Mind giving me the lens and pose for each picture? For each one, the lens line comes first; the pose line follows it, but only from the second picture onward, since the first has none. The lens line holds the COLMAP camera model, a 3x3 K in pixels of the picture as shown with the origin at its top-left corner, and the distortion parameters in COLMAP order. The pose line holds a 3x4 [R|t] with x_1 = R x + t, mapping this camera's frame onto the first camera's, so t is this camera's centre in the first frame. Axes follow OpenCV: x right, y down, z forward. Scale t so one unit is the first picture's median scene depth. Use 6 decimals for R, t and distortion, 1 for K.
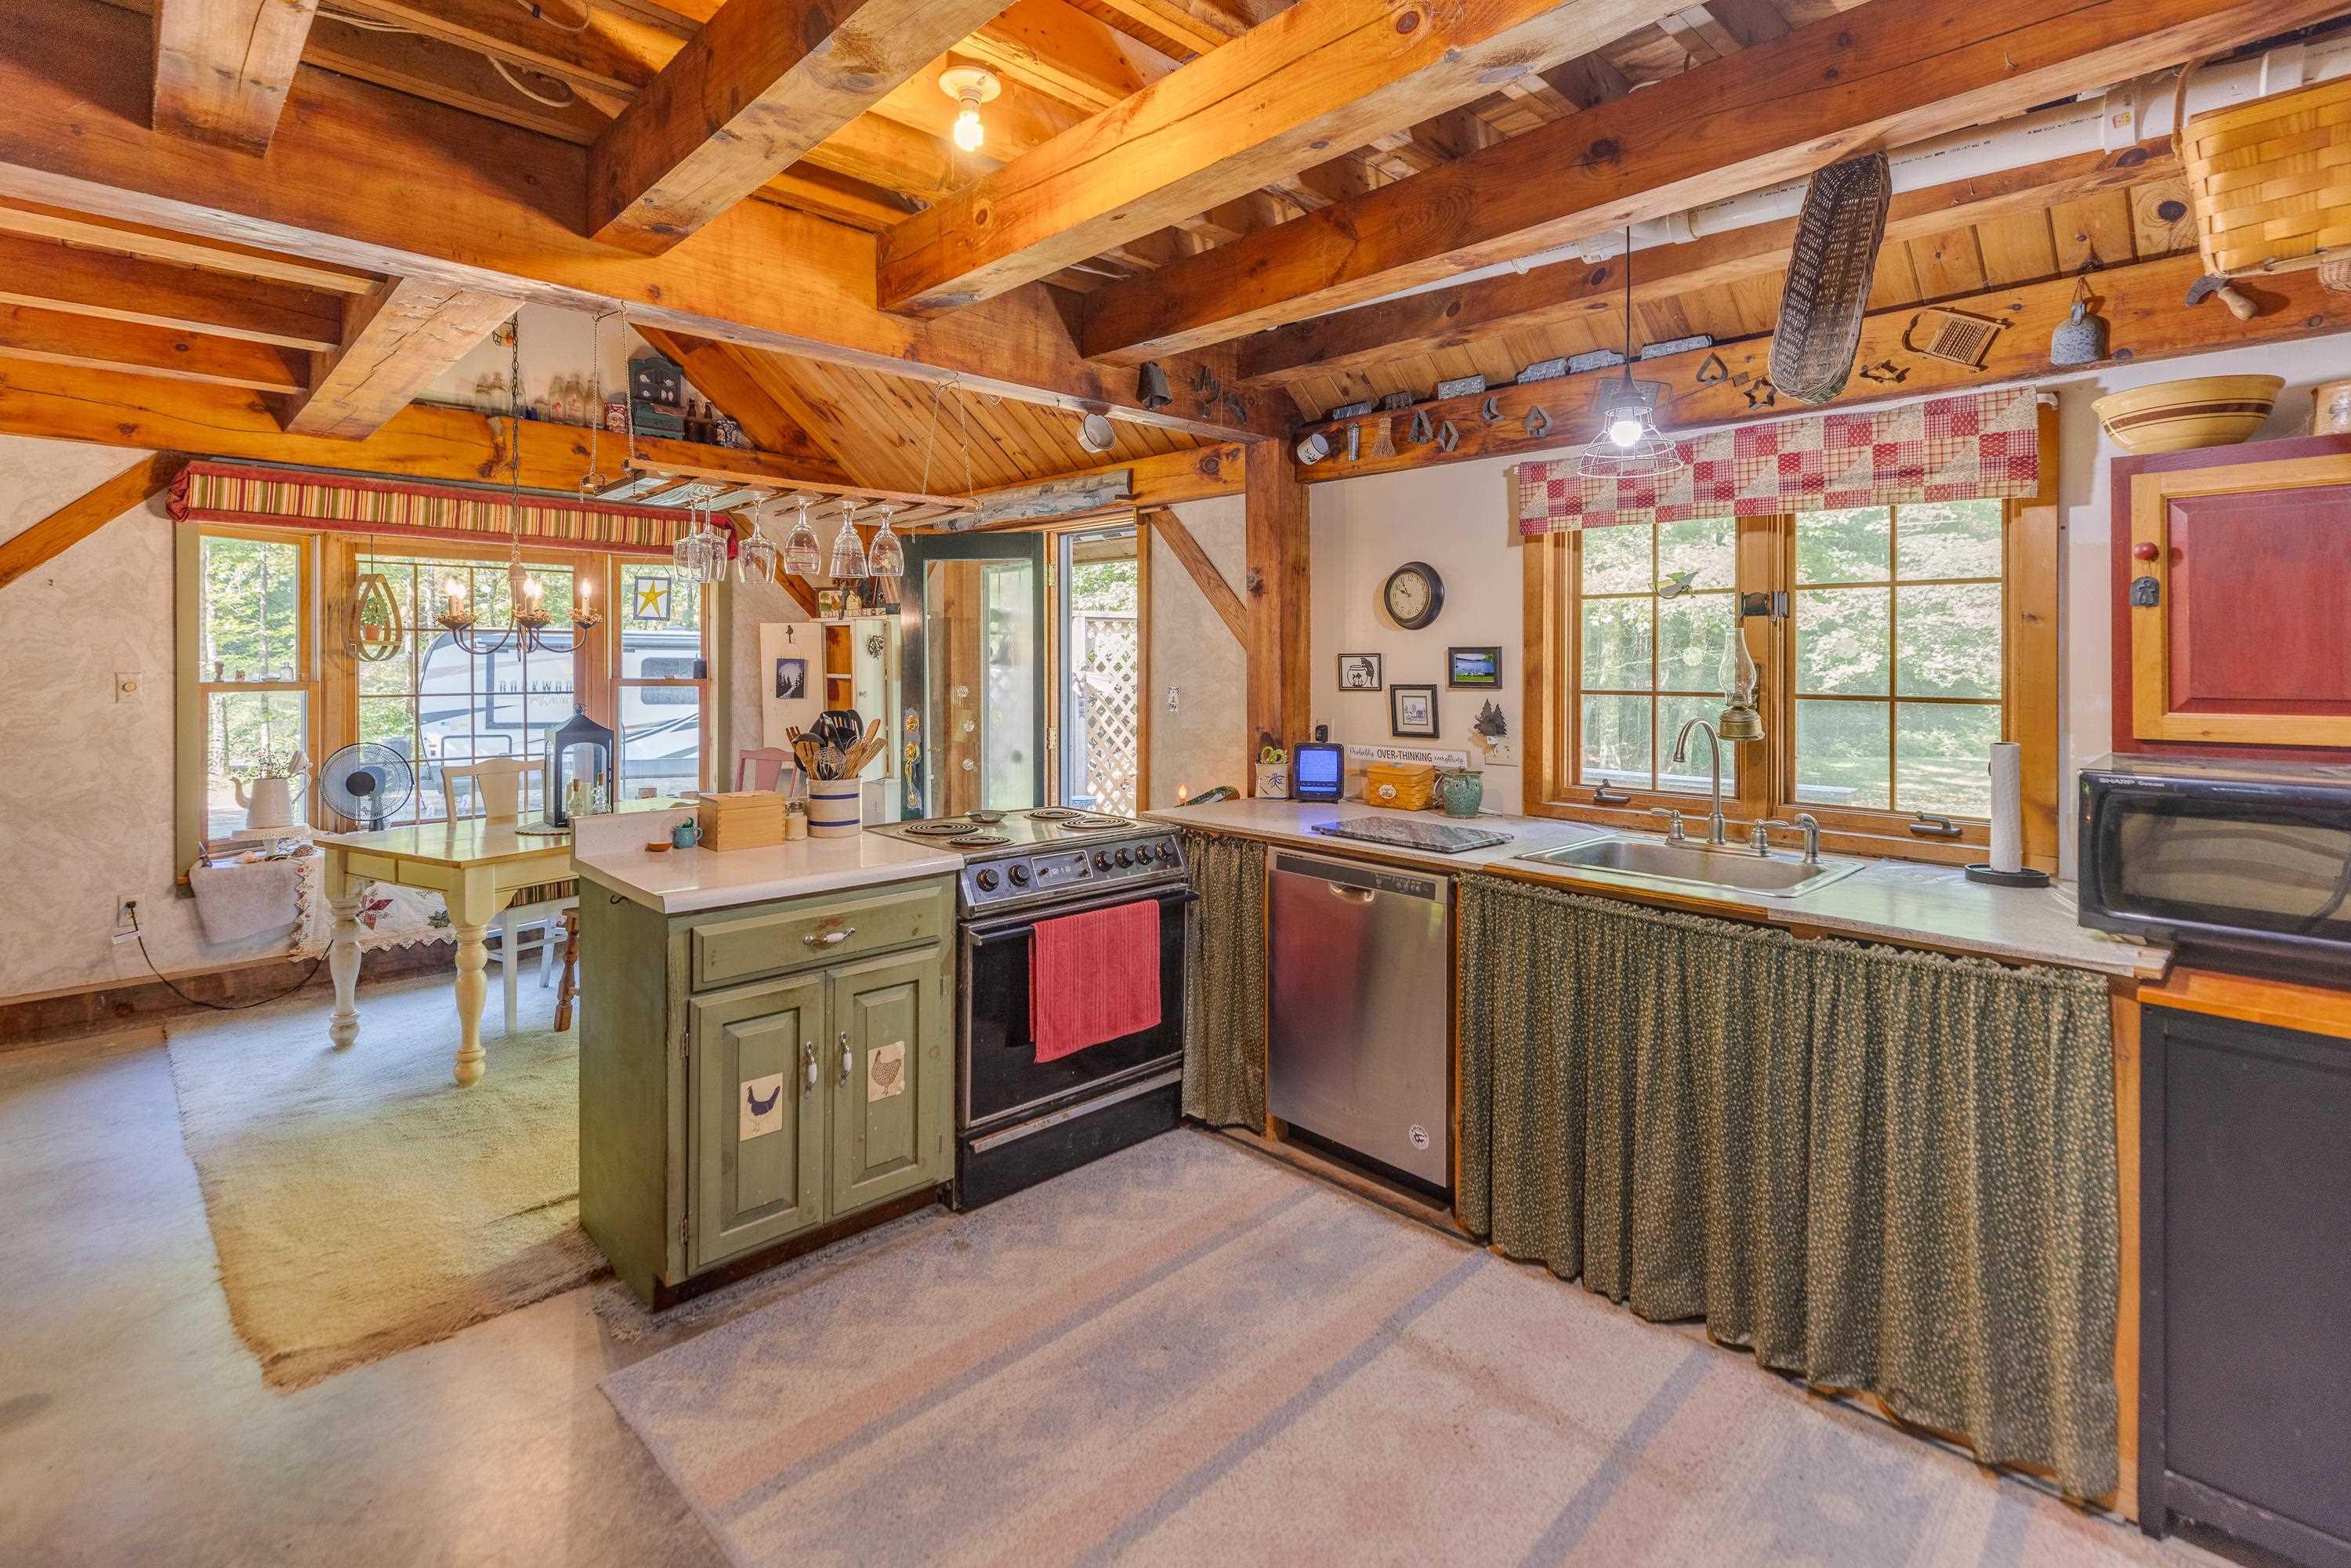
lens RADIAL K [[1086.8, 0, 1212.6], [0, 1086.8, 683.8], [0, 0, 1]] dist [-0.000238, 0.000286]
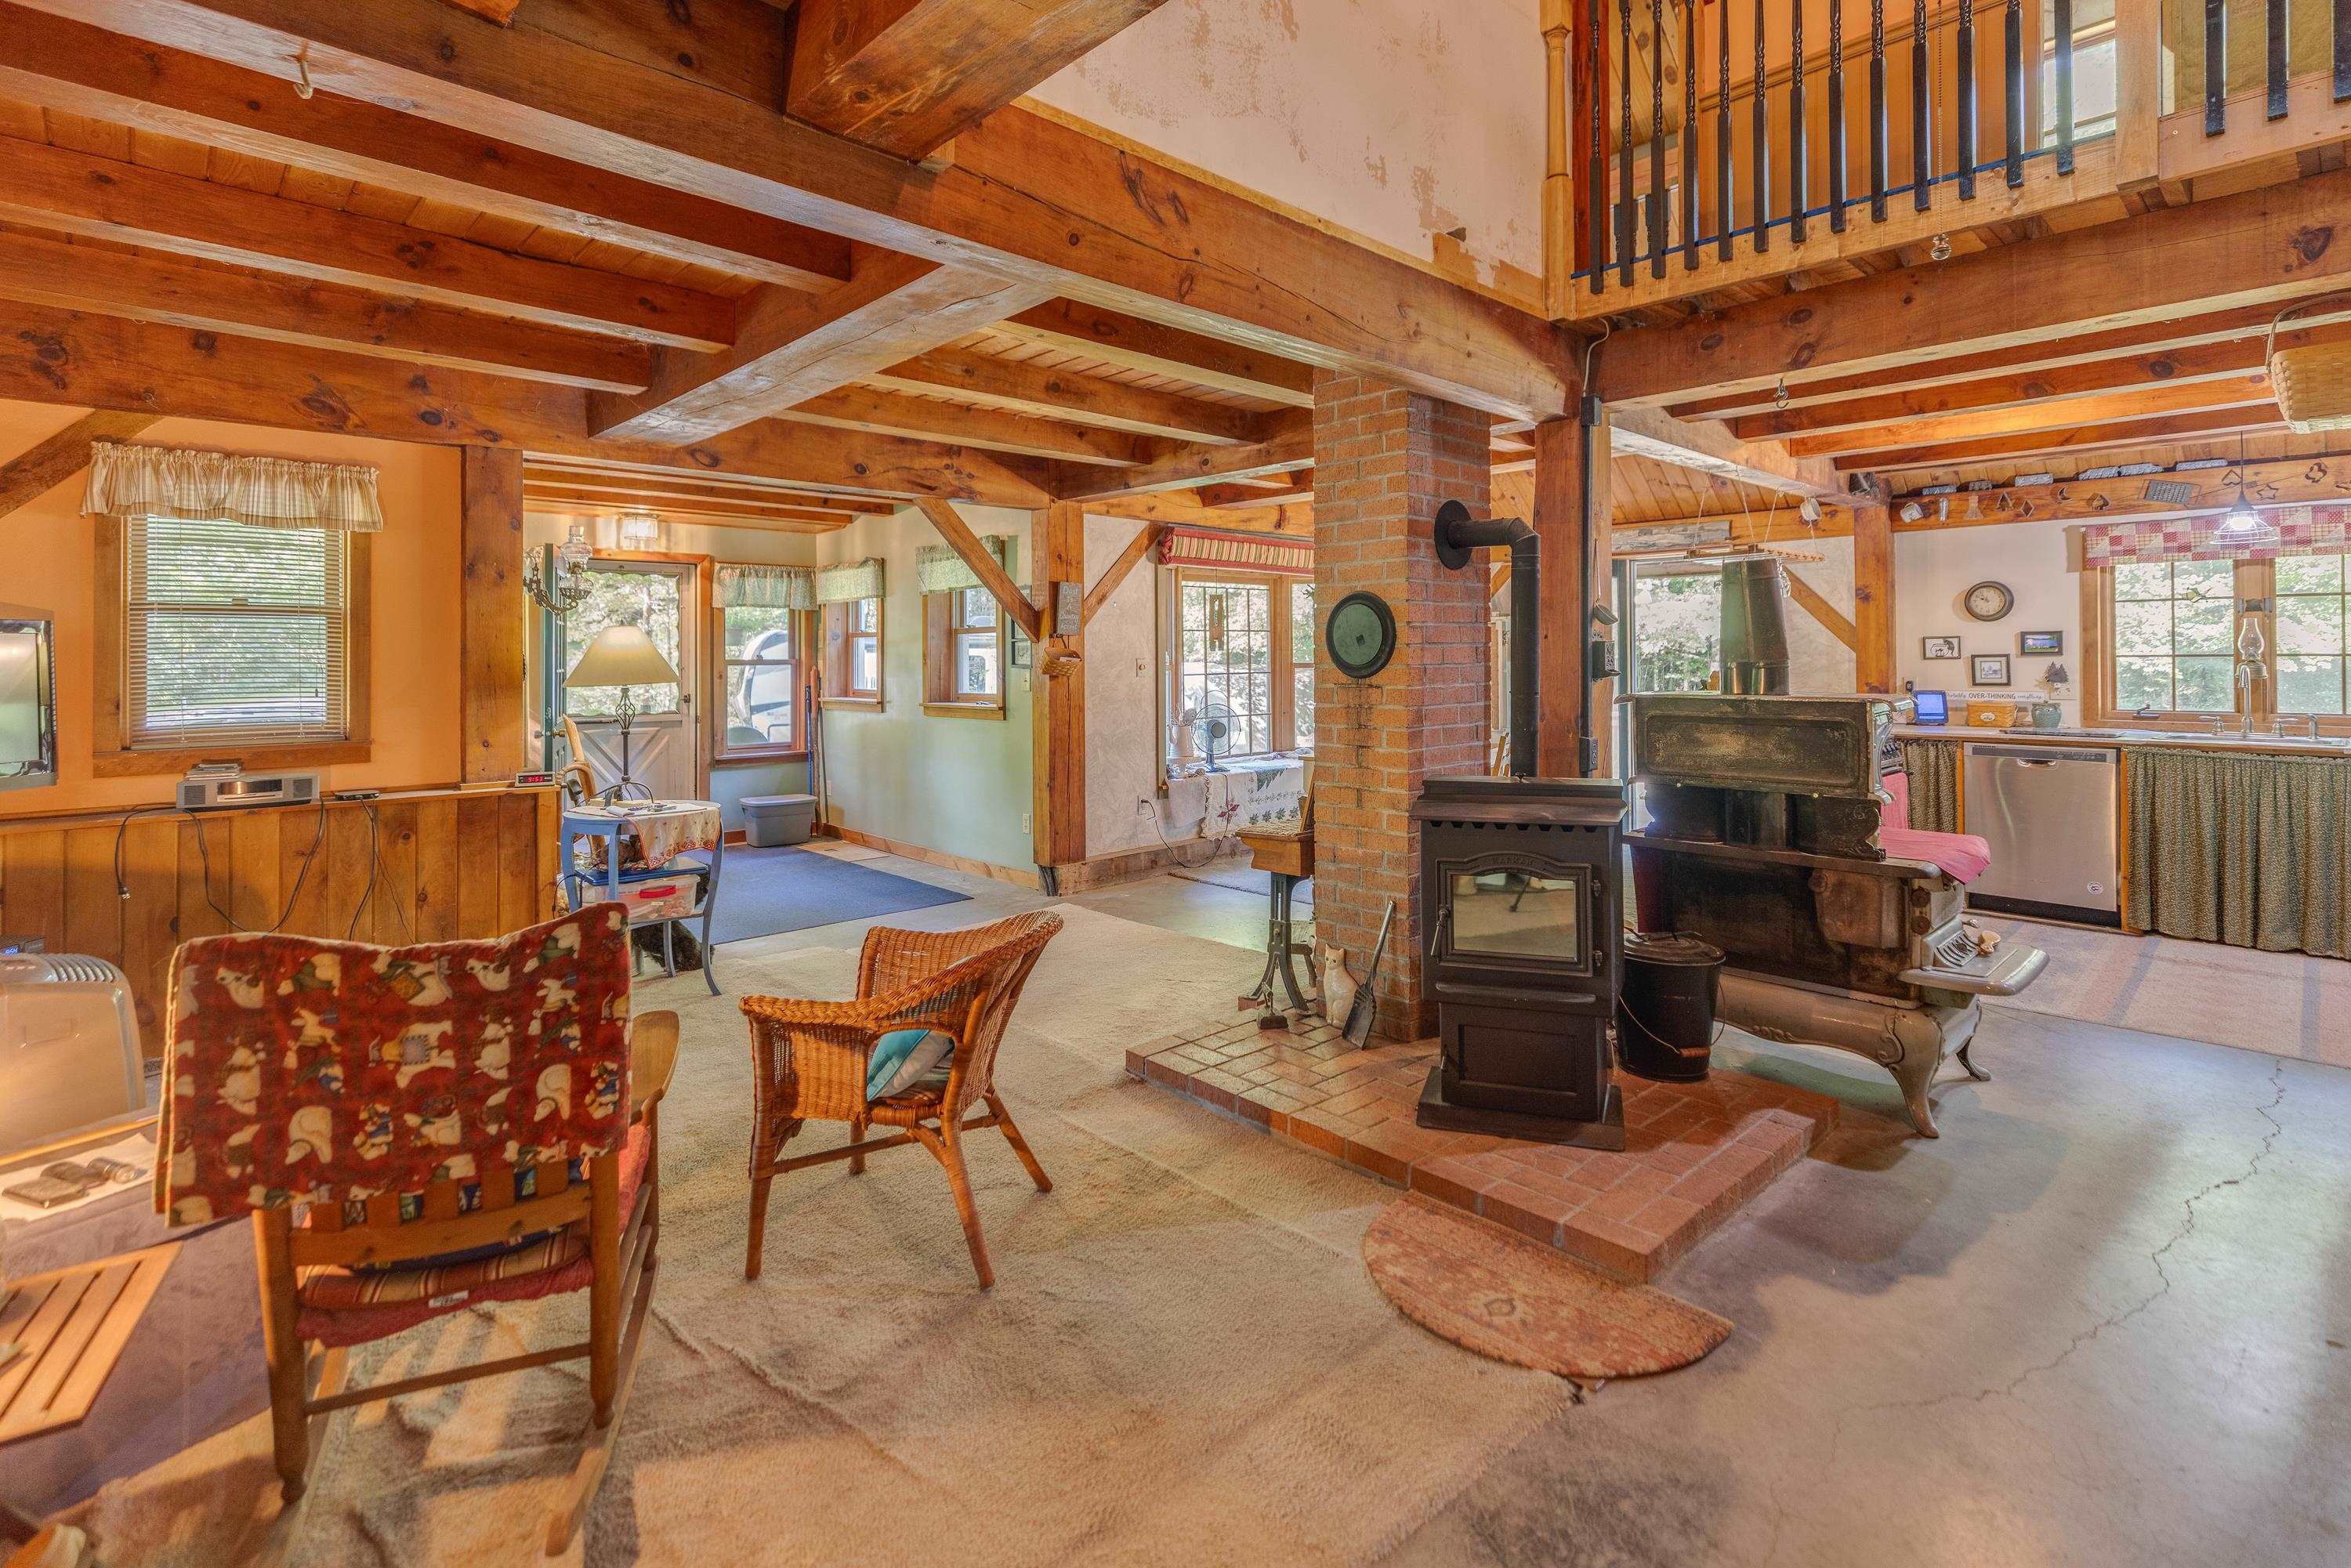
lens RADIAL K [[1099.9, 0, 1183.7], [0, 1099.9, 669.0], [0, 0, 1]] dist [0.001182, -0.000497]
pose [[0.999286, -0.011773, -0.035894, -1.113370], [0.011440, 0.999890, -0.009461, 0.028183], [0.036001, 0.009044, 0.999311, -0.824769]]
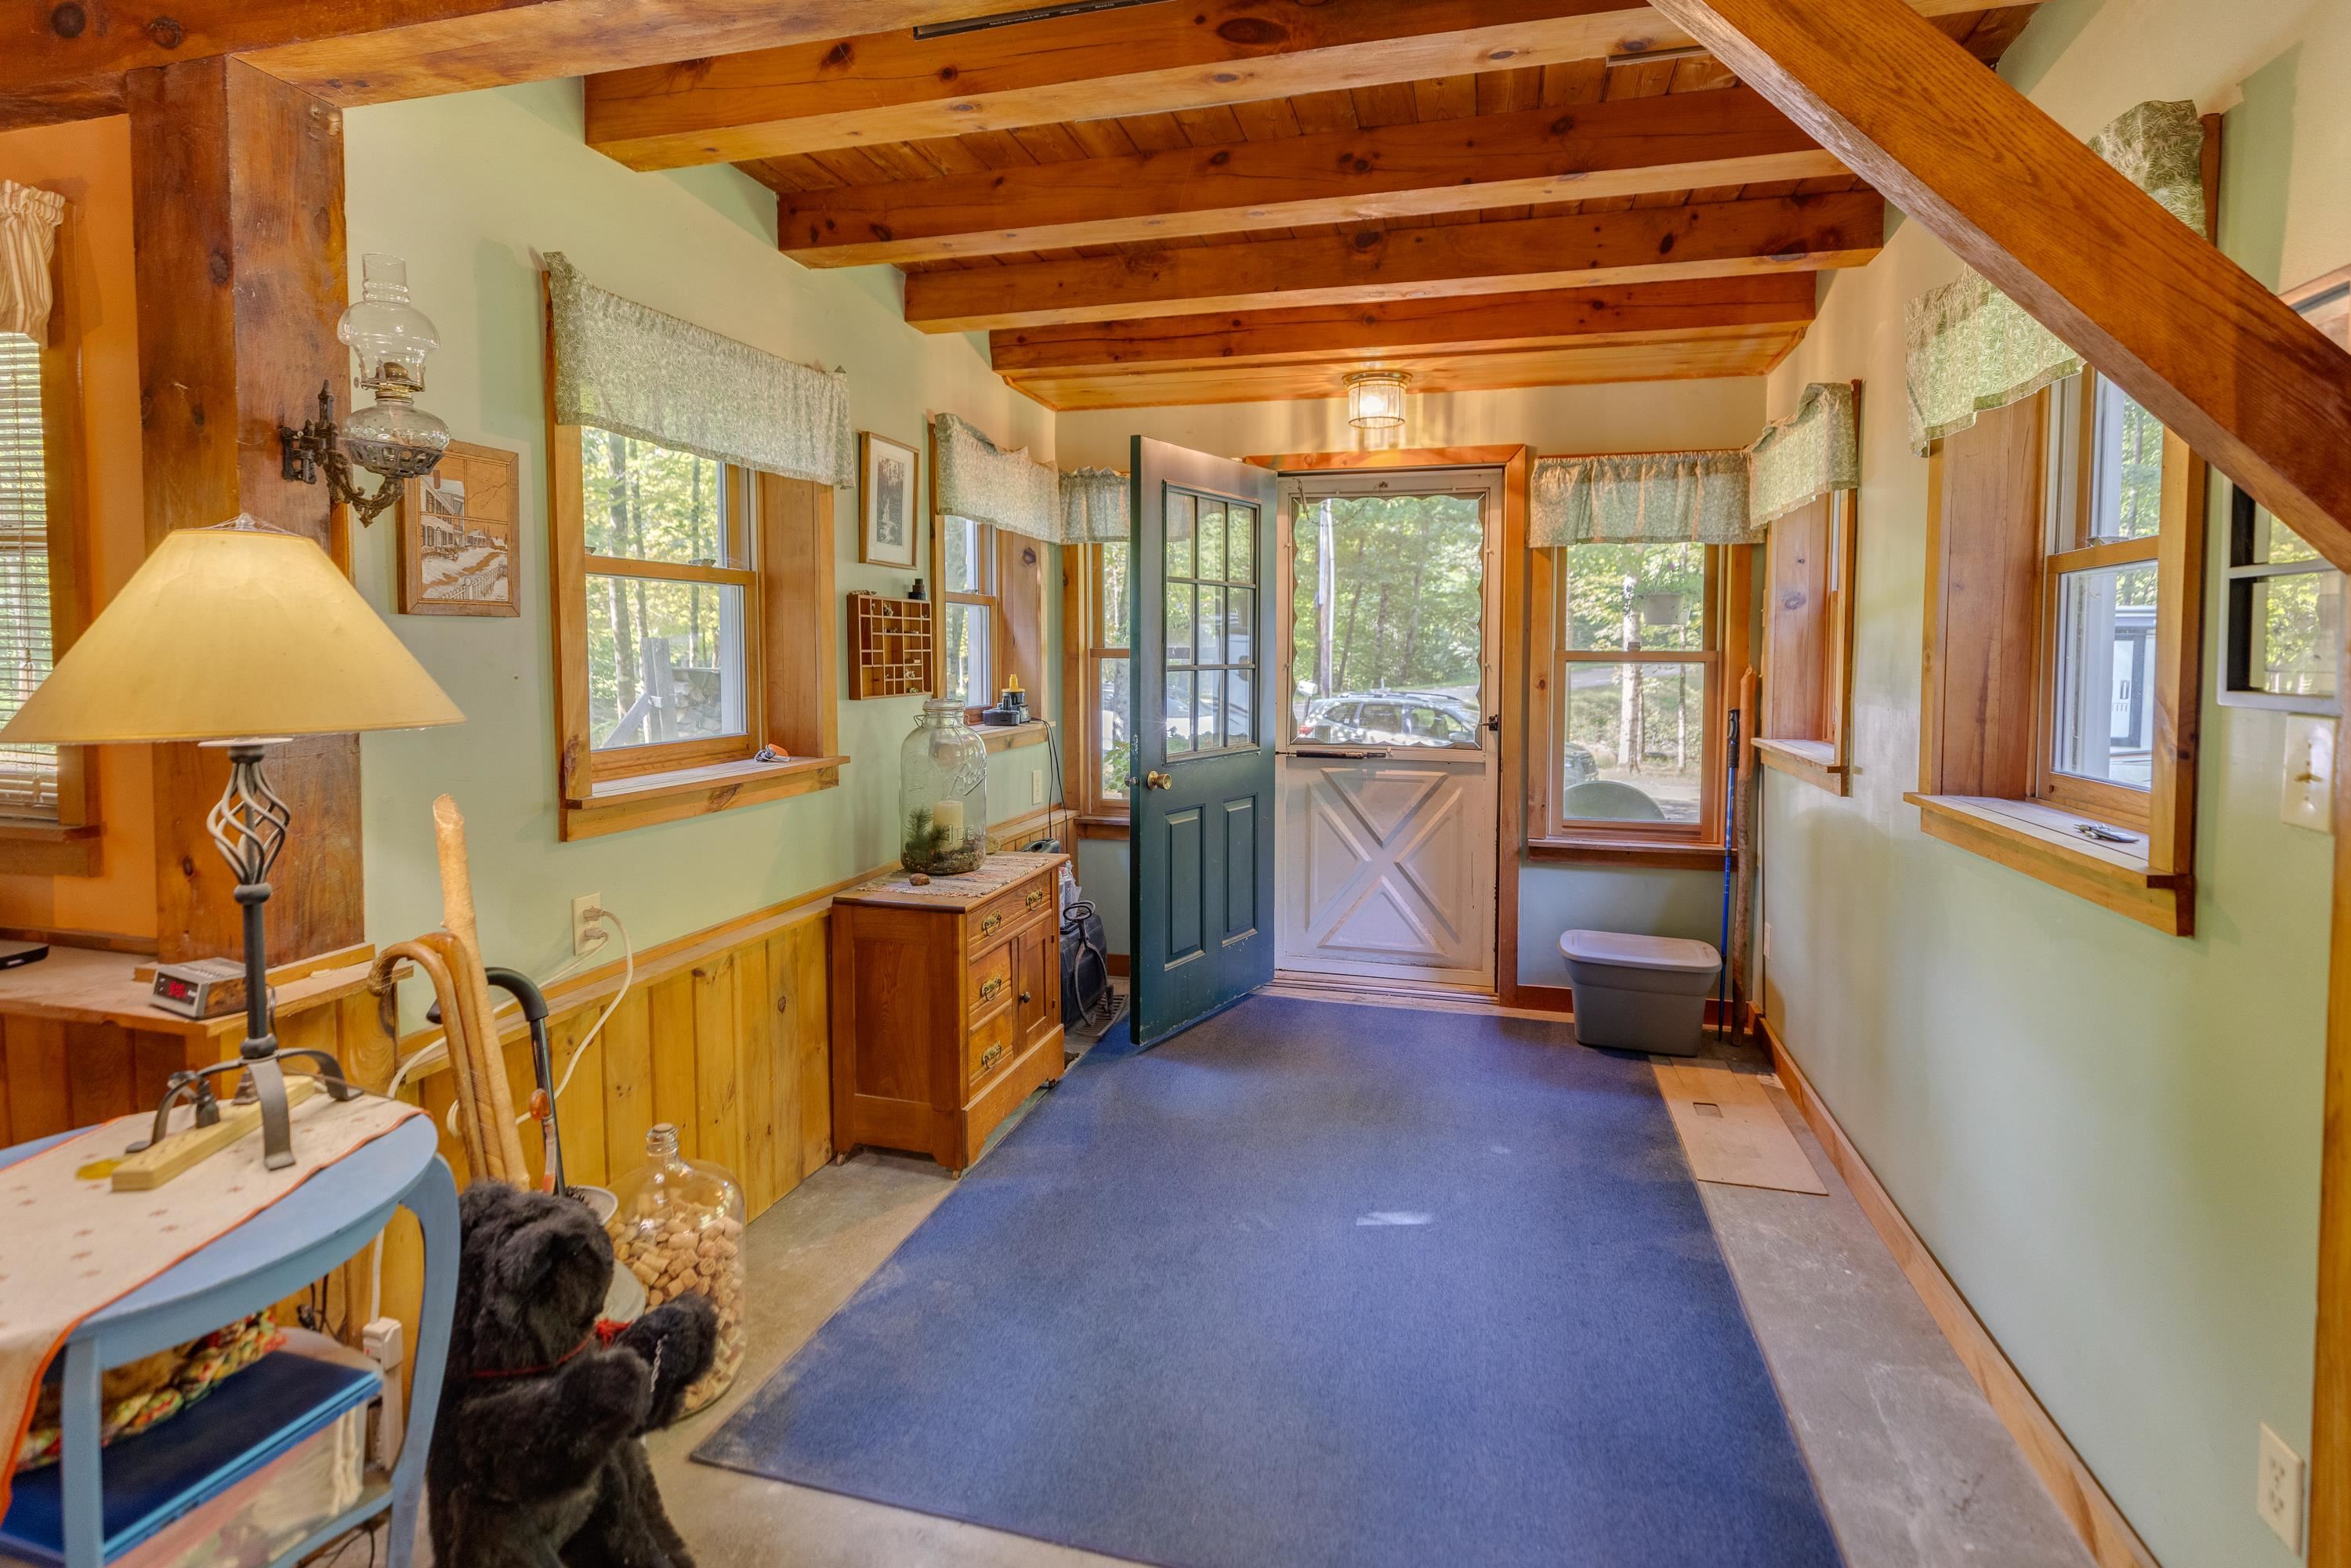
lens RADIAL K [[1131.2, 0, 1178.6], [0, 1131.2, 699.9], [0, 0, 1]] dist [0.000814, 0.000280]
pose [[0.493527, 0.036983, -0.868944, -1.326205], [-0.020443, 0.999313, 0.030920, -0.004318], [0.869490, 0.002504, 0.493944, 0.637717]]
